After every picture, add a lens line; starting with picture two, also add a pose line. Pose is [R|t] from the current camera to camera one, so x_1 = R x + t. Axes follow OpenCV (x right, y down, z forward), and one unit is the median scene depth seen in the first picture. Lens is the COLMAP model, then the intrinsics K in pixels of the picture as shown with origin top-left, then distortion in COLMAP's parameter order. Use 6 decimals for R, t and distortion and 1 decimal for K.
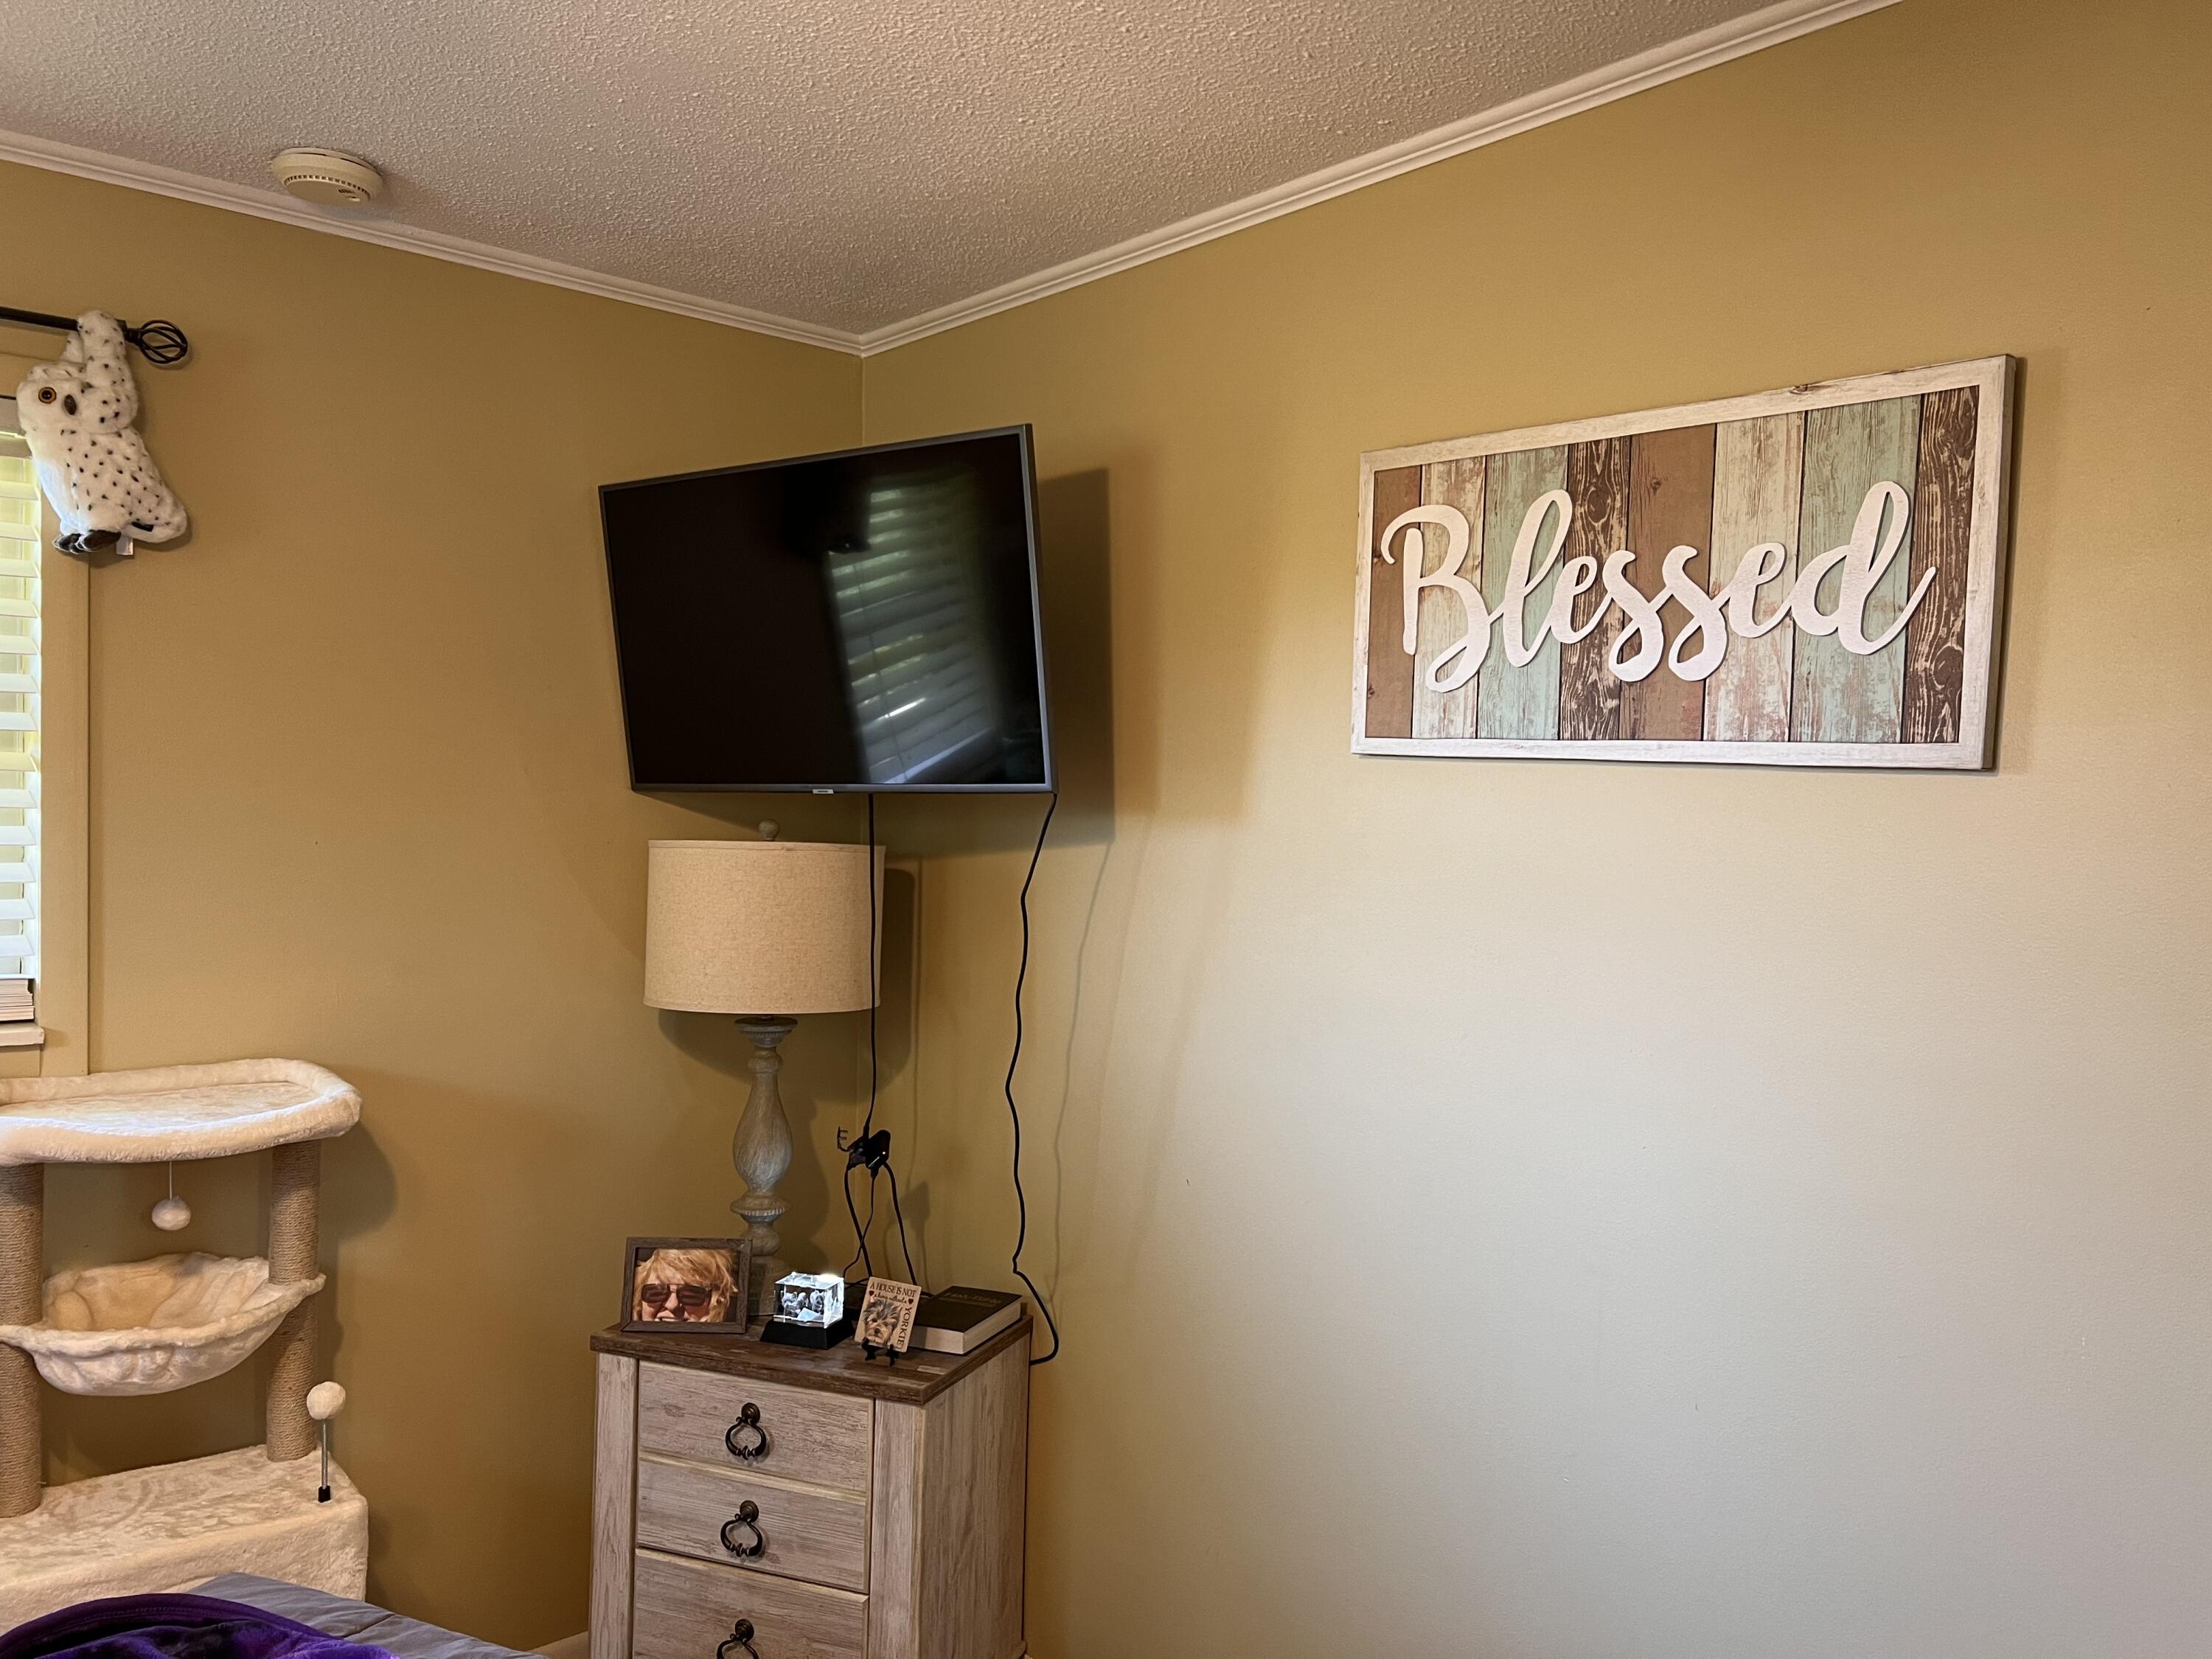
lens RADIAL K [[1665.2, 0, 1106.9], [0, 1665.2, 832.1], [0, 0, 1]] dist [0.053255, -0.058311]
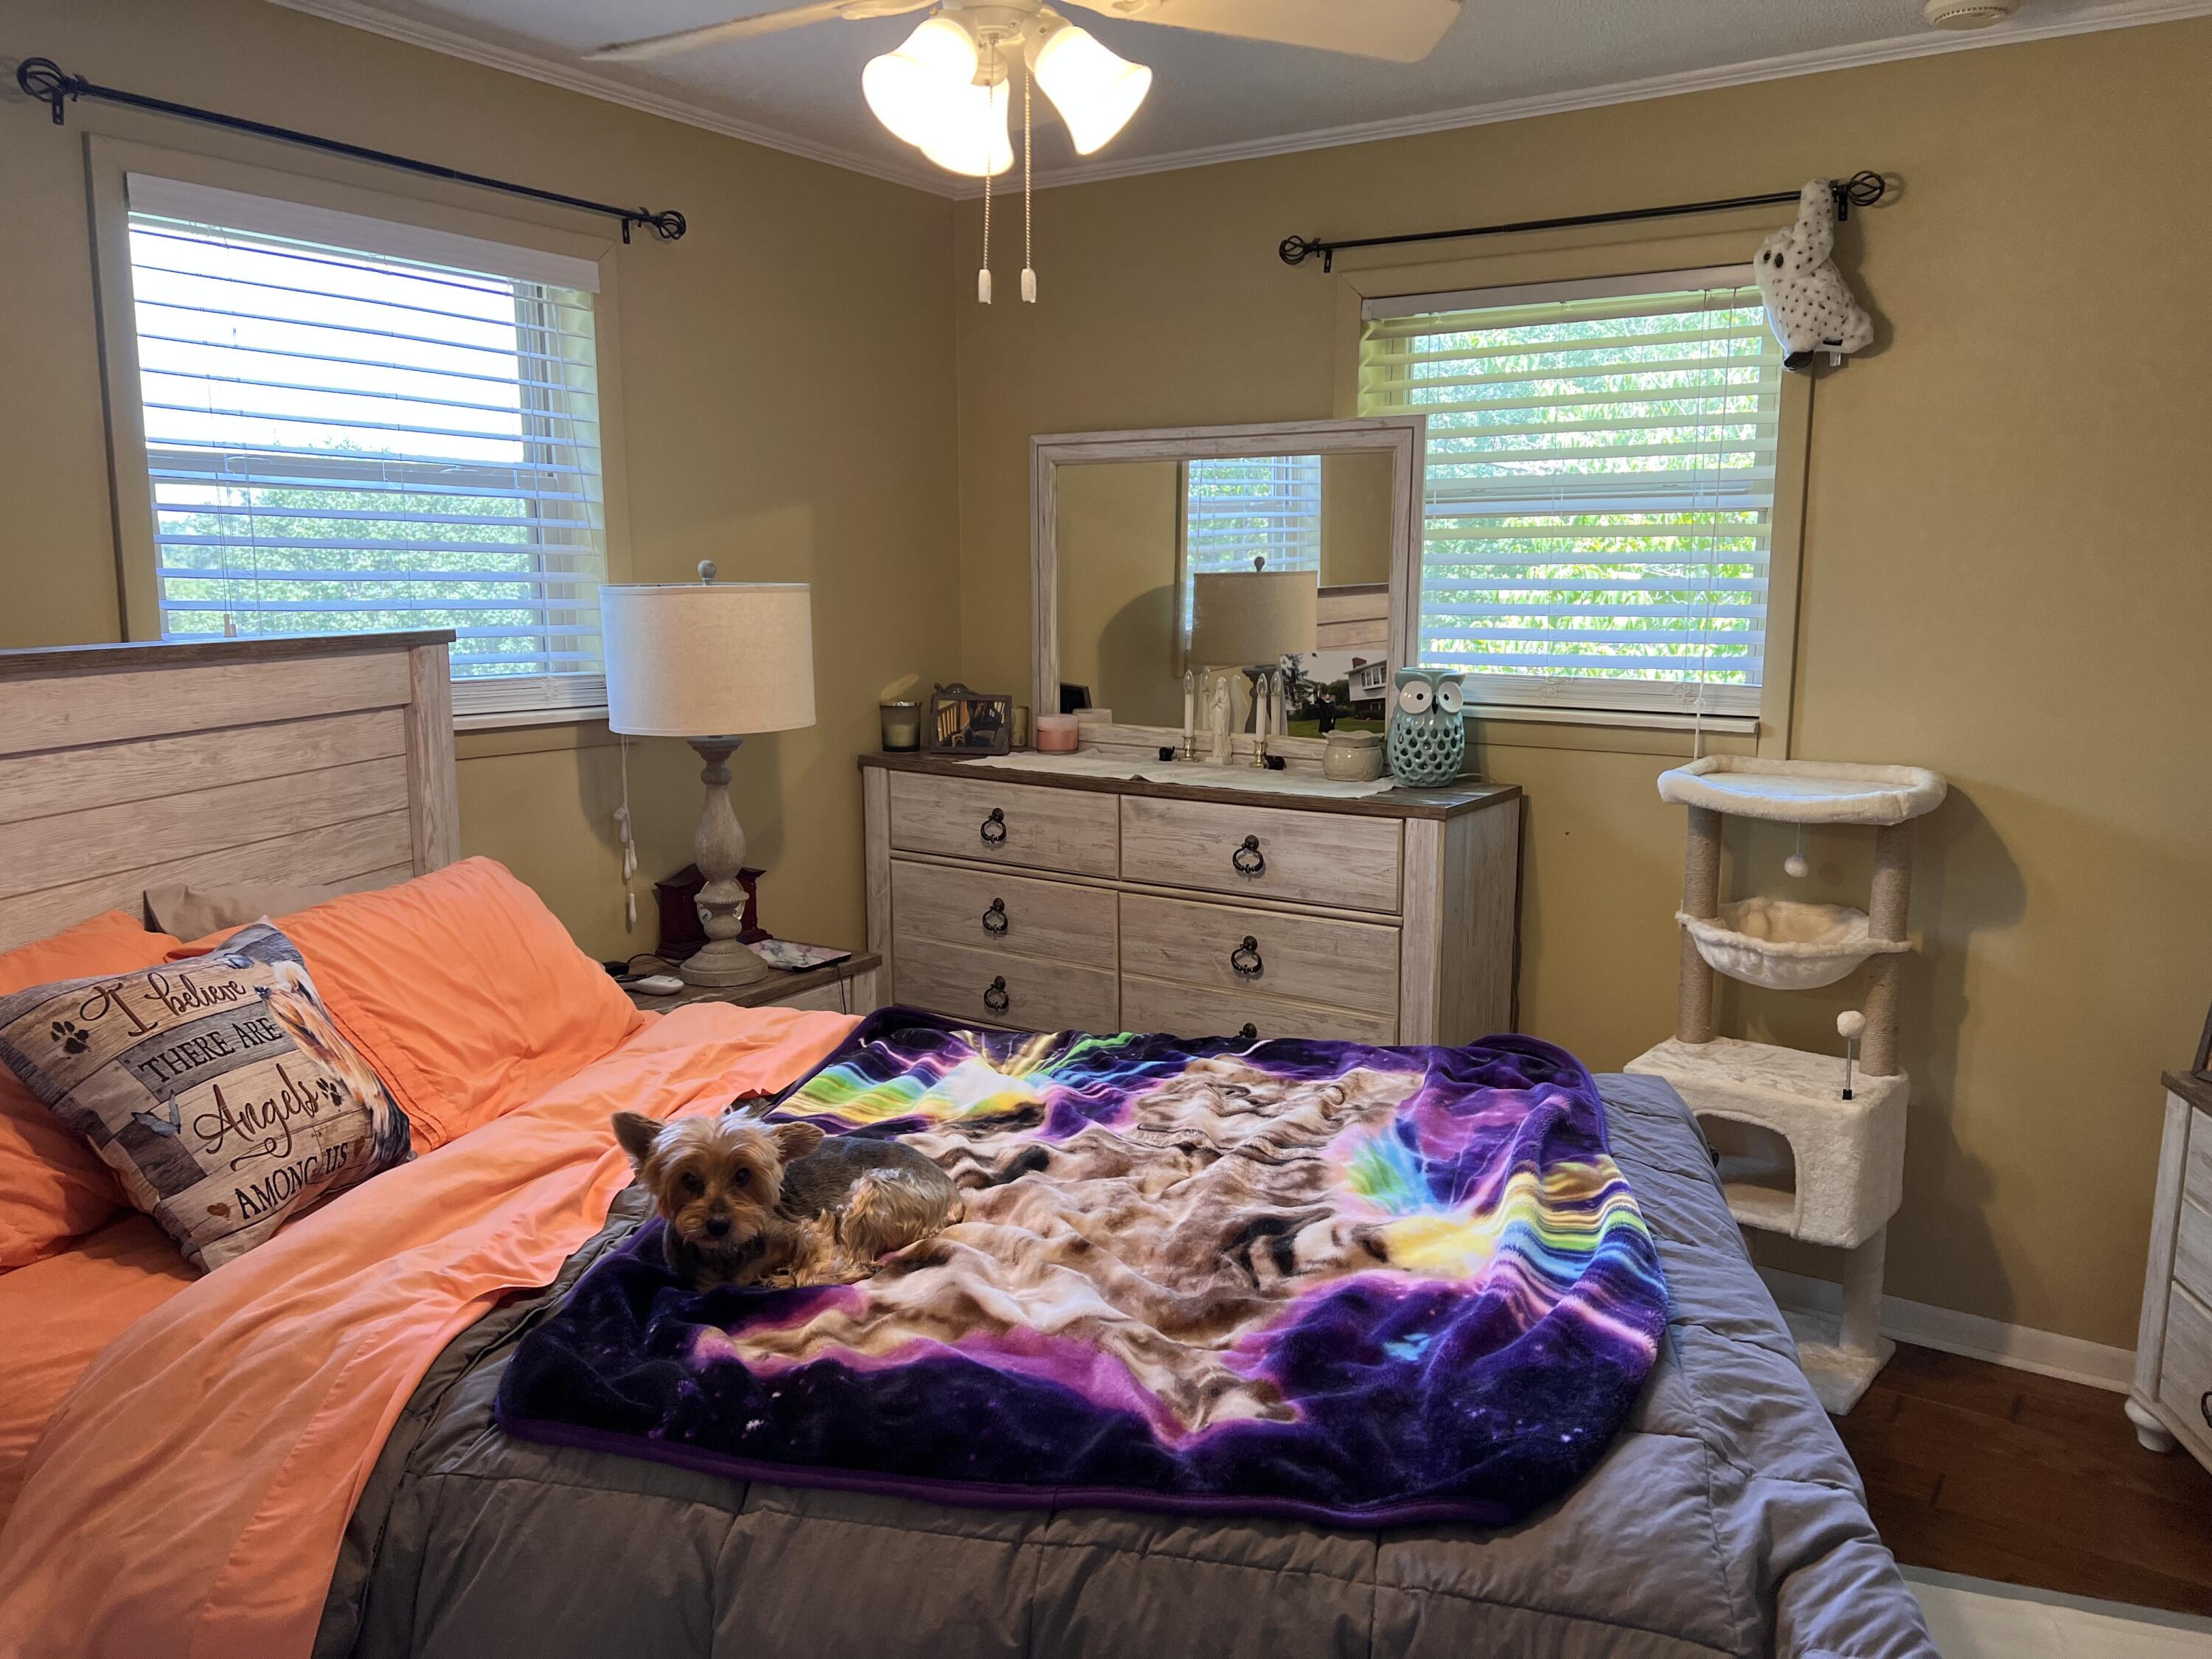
lens RADIAL K [[1665.2, 0, 1109.1], [0, 1665.2, 828.5], [0, 0, 1]] dist [0.053255, -0.058311]
pose [[0.254078, 0.137902, -0.957302, 0.586704], [-0.016459, 0.990256, 0.138281, 0.019887], [0.967044, -0.019378, 0.253872, 0.123052]]
